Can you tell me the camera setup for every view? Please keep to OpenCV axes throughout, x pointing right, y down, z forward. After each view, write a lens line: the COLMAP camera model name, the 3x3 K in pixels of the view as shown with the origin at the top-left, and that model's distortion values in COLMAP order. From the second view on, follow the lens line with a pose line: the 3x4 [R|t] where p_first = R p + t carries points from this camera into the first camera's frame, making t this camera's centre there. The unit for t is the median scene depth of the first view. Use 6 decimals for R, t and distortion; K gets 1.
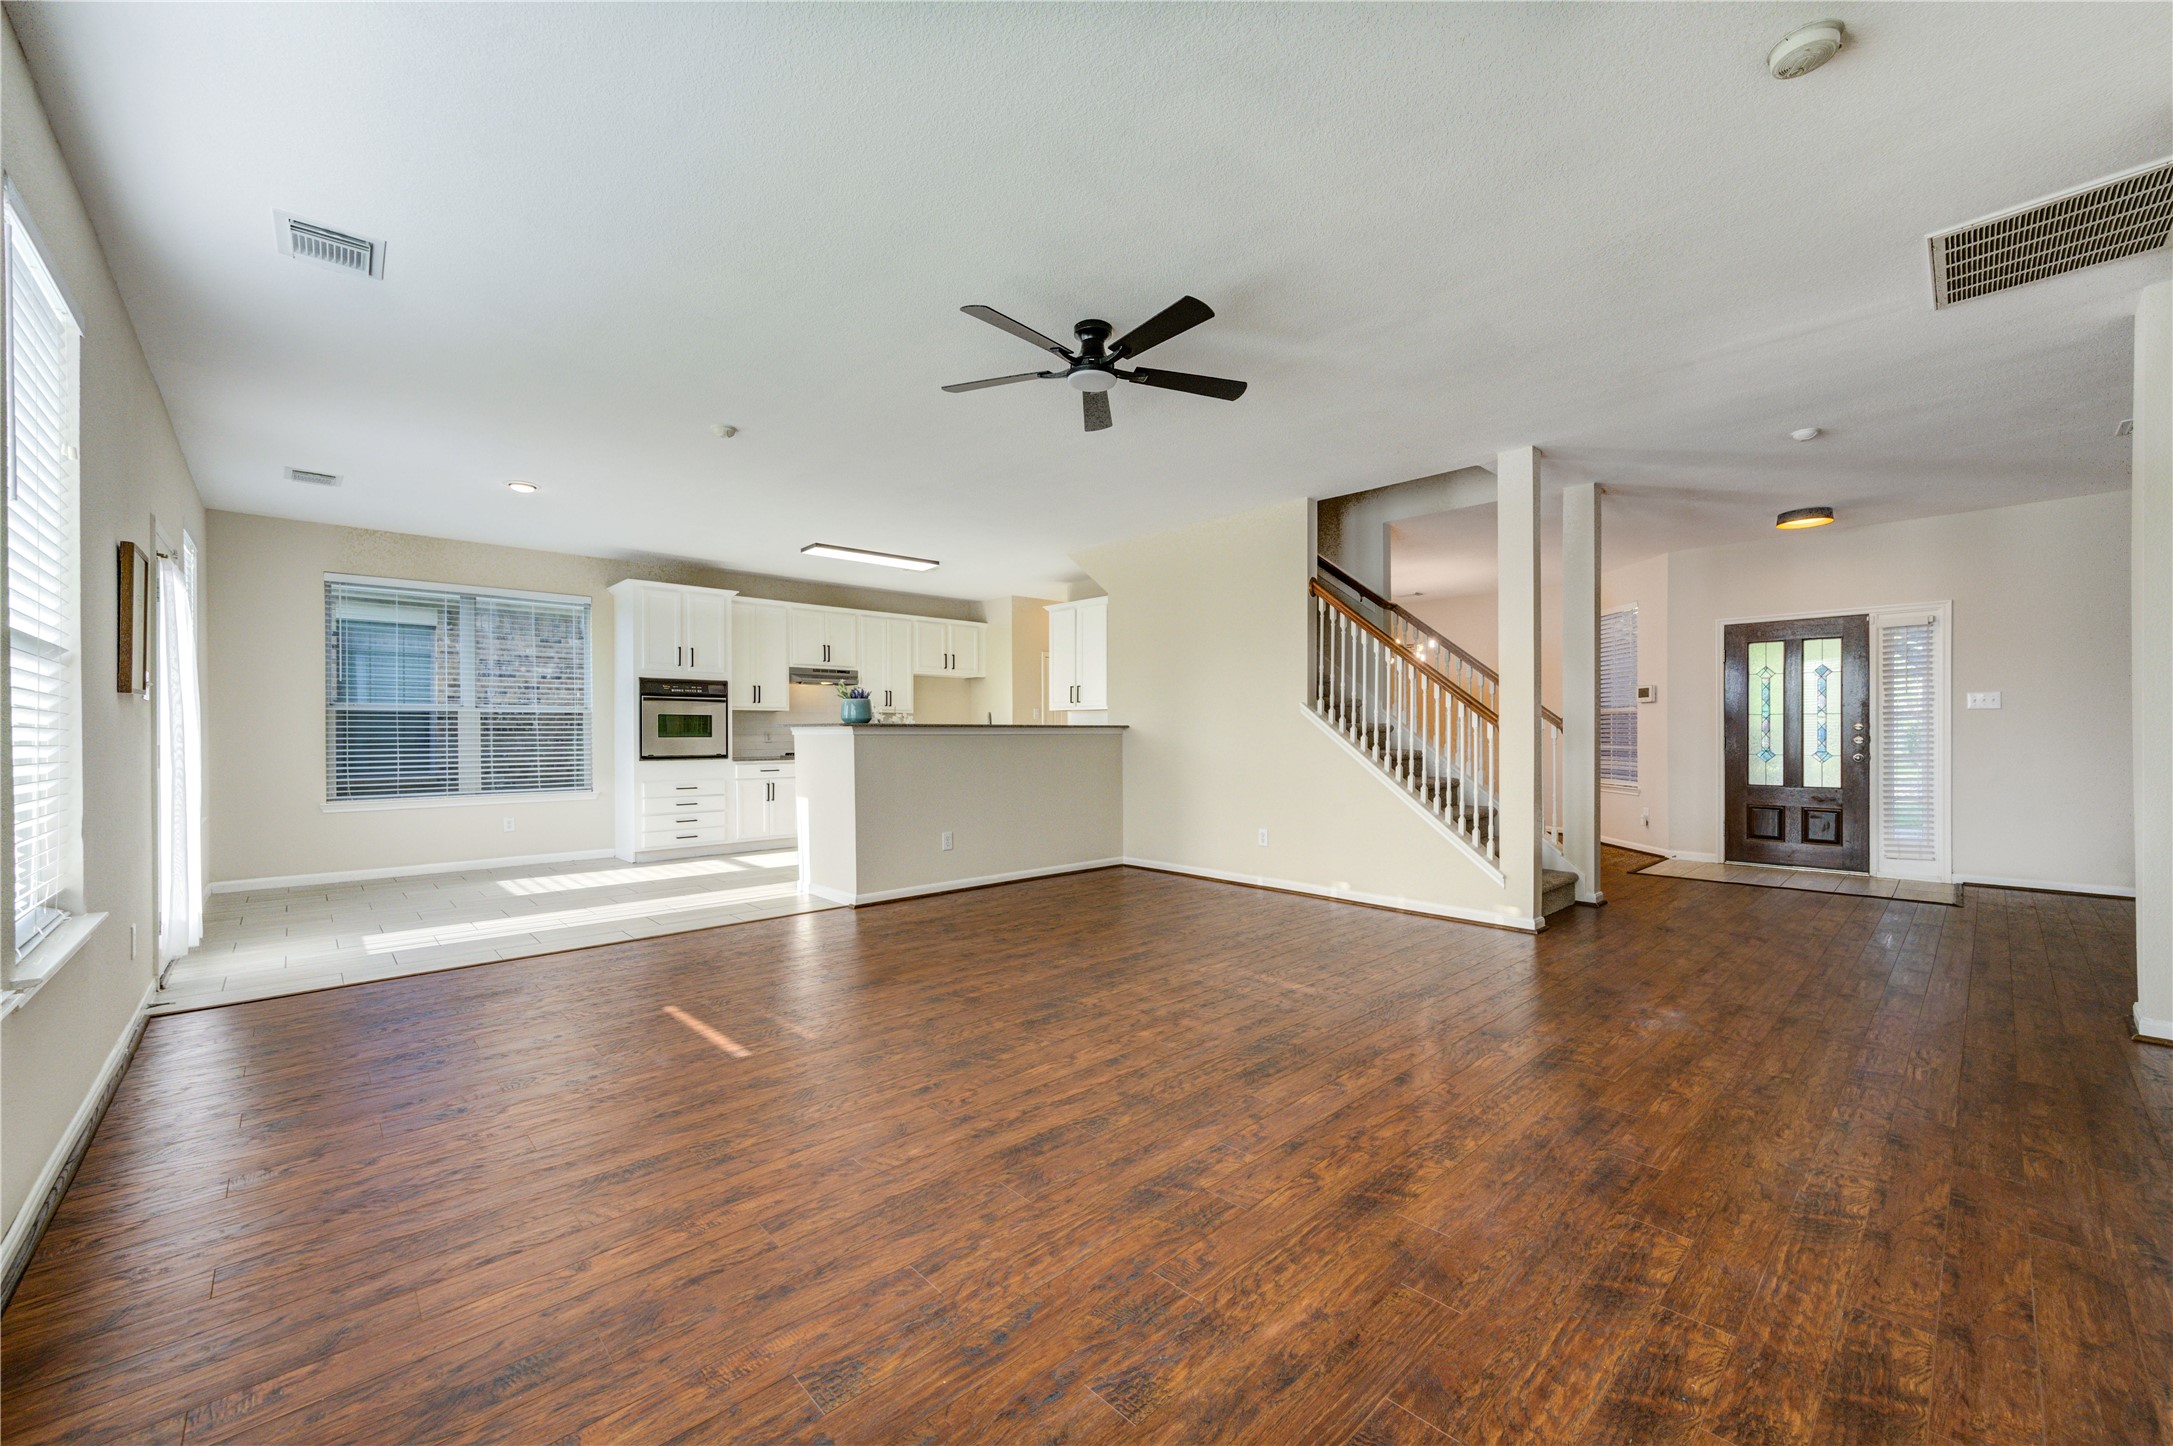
lens RADIAL K [[850.0, 0, 1095.5], [0, 850.0, 729.2], [0, 0, 1]] dist [0.003018, -0.000142]
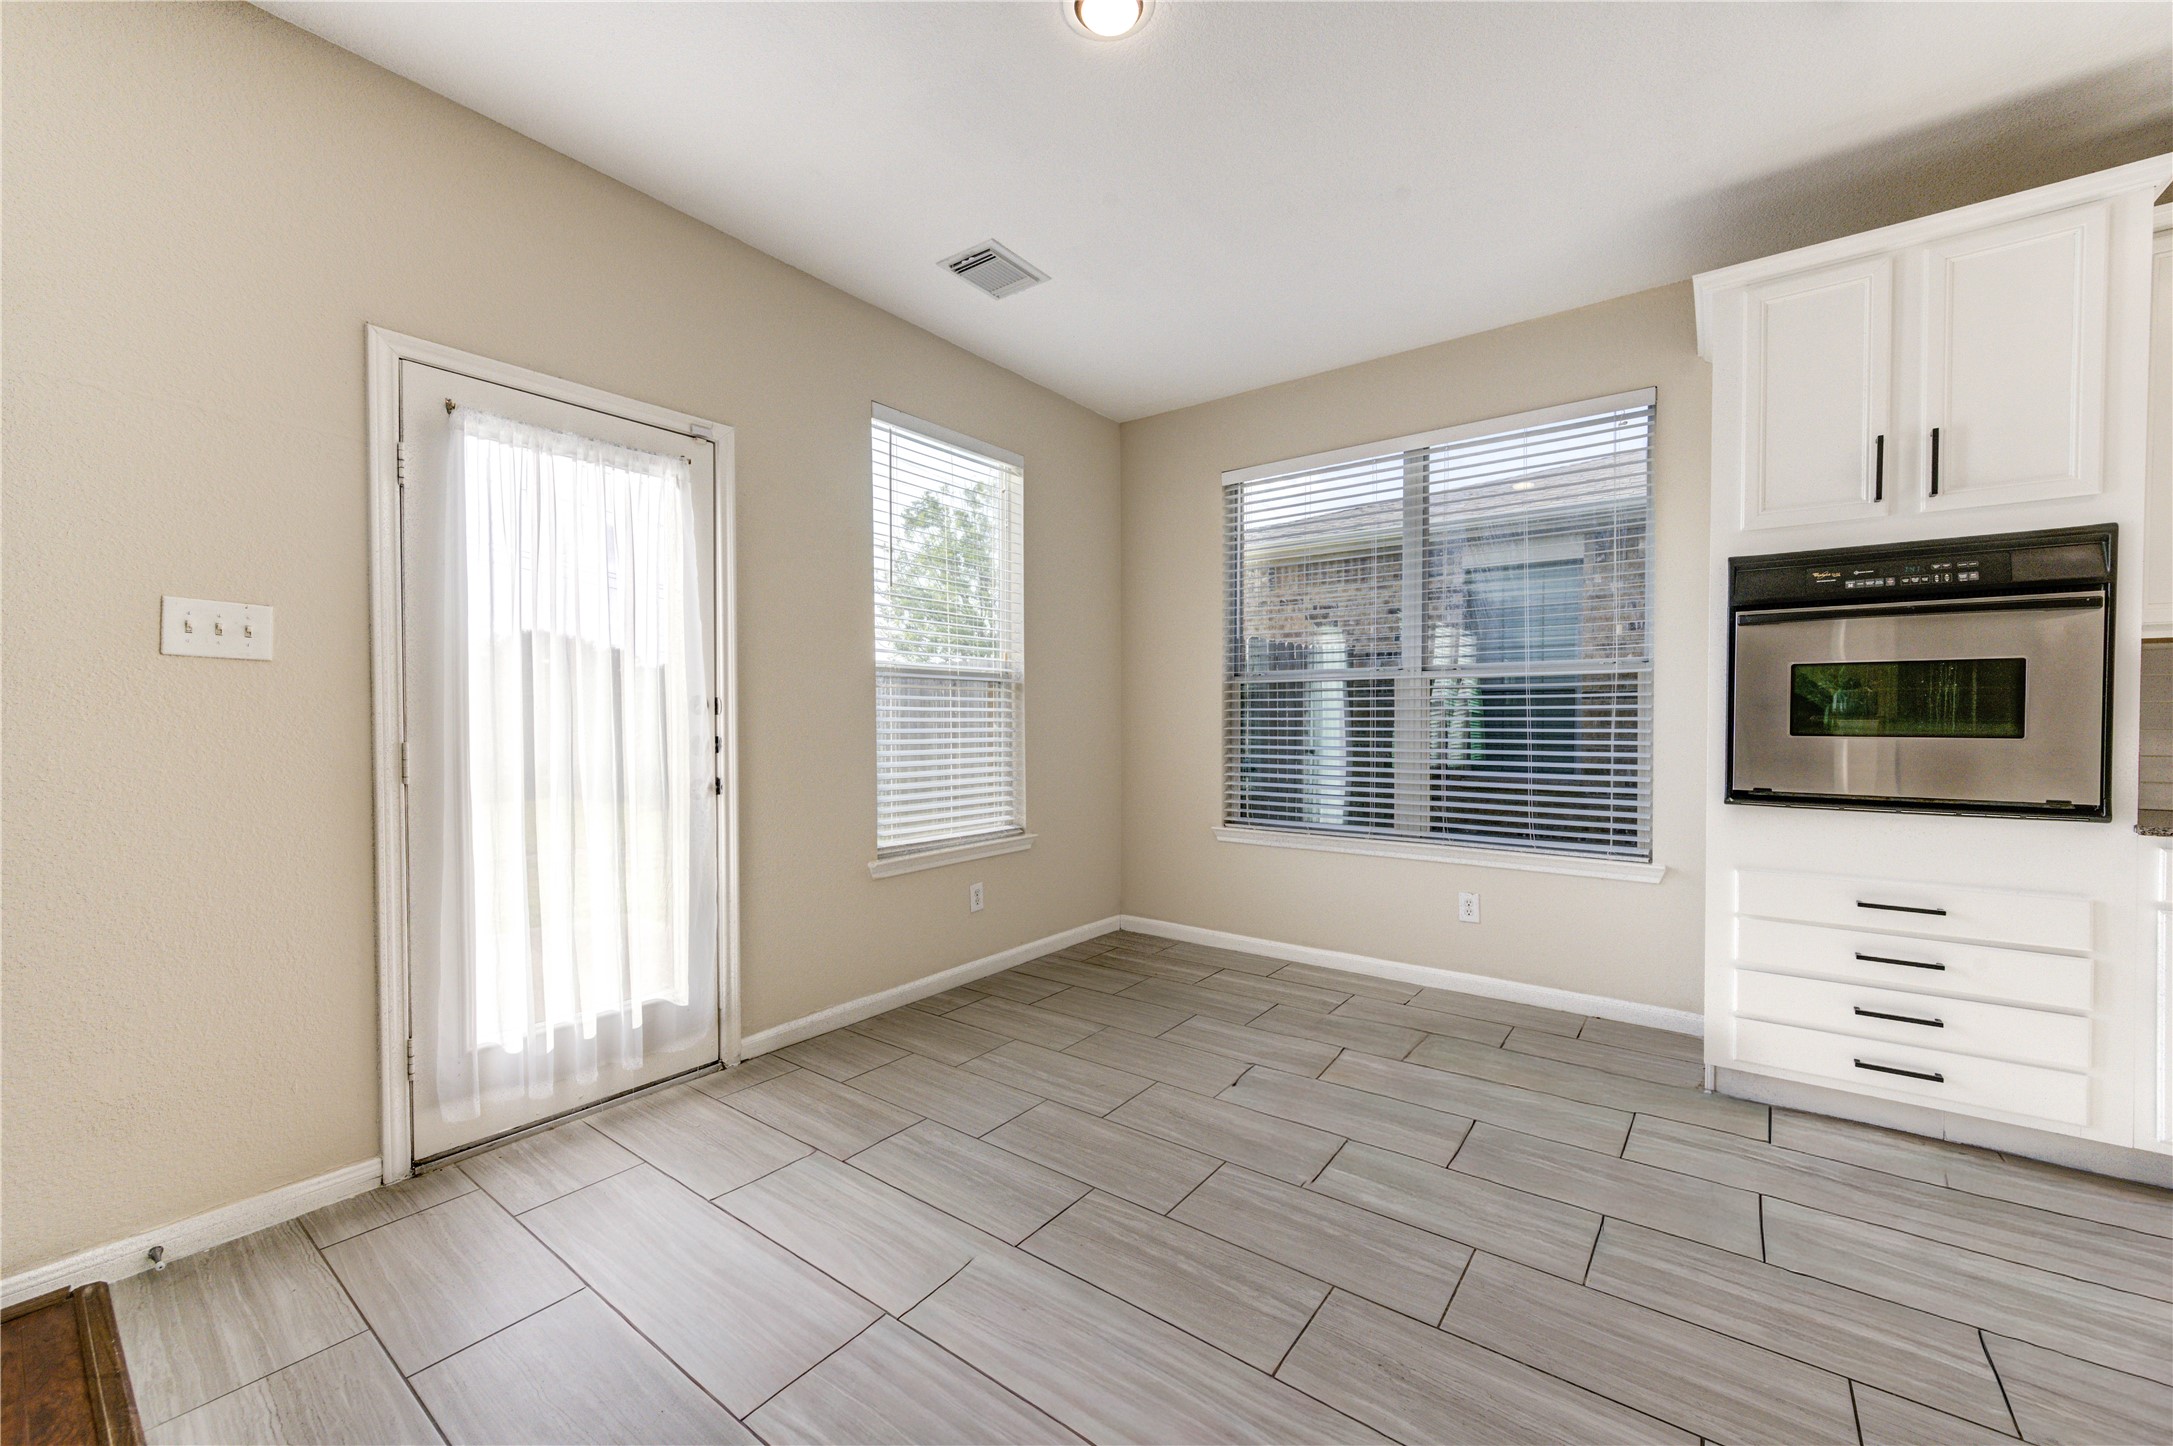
lens RADIAL K [[850.0, 0, 1097.6], [0, 850.0, 735.1], [0, 0, 1]] dist [0.003018, -0.000142]
pose [[0.160000, 0.020418, -0.986906, -0.231880], [-0.001553, 0.999790, 0.020432, 0.002887], [0.987116, -0.001737, 0.159998, 0.673515]]
